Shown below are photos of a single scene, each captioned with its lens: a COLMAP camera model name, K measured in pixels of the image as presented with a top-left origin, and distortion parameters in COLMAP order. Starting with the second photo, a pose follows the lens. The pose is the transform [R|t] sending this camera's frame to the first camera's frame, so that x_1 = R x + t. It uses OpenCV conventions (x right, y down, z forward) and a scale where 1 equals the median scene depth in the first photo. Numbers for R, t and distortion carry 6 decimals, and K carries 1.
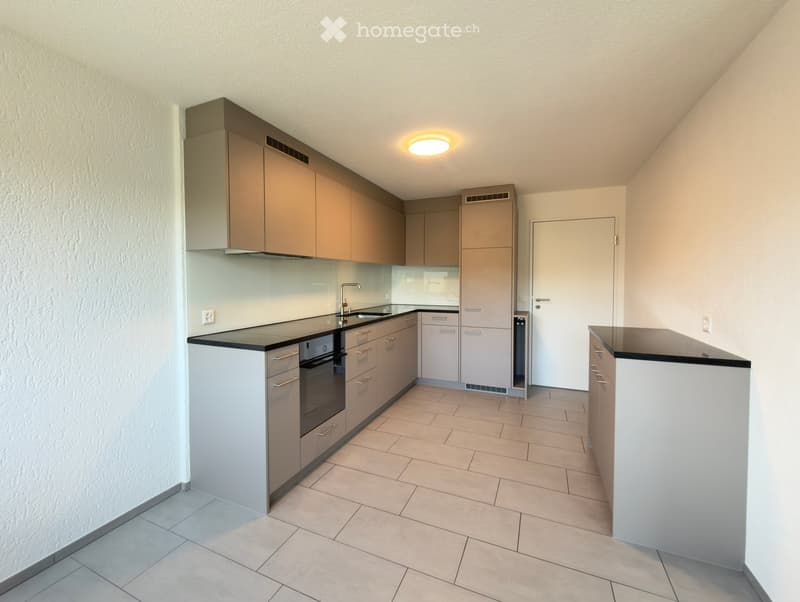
lens RADIAL K [[324.2, 0, 400.0], [0, 324.2, 301.0], [0, 0, 1]] dist [0.000973, 0.000179]
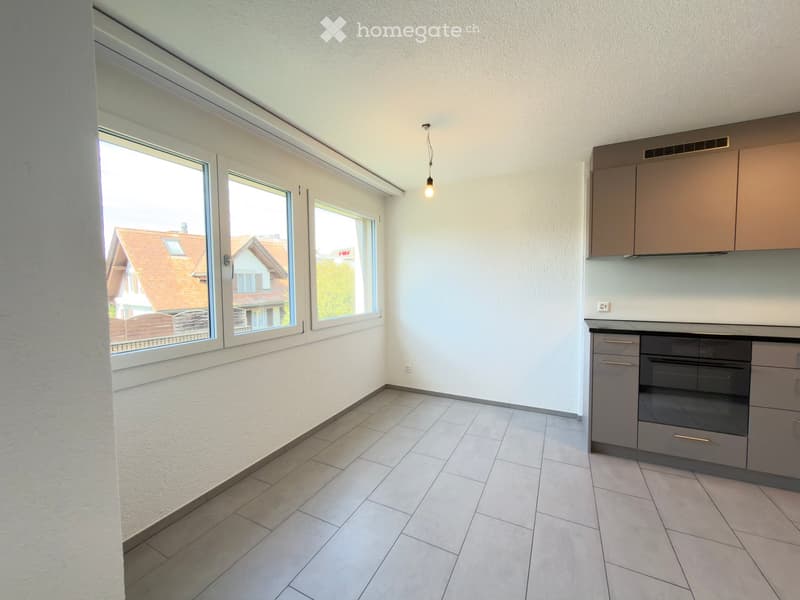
lens RADIAL K [[324.2, 0, 400.0], [0, 324.2, 300.0], [0, 0, 1]] dist [0.000973, 0.000179]
pose [[-0.053323, 0.054033, -0.997114, 0.790761], [-0.029273, 0.998021, 0.055648, -0.028440], [0.998148, 0.032156, -0.051636, 0.219399]]
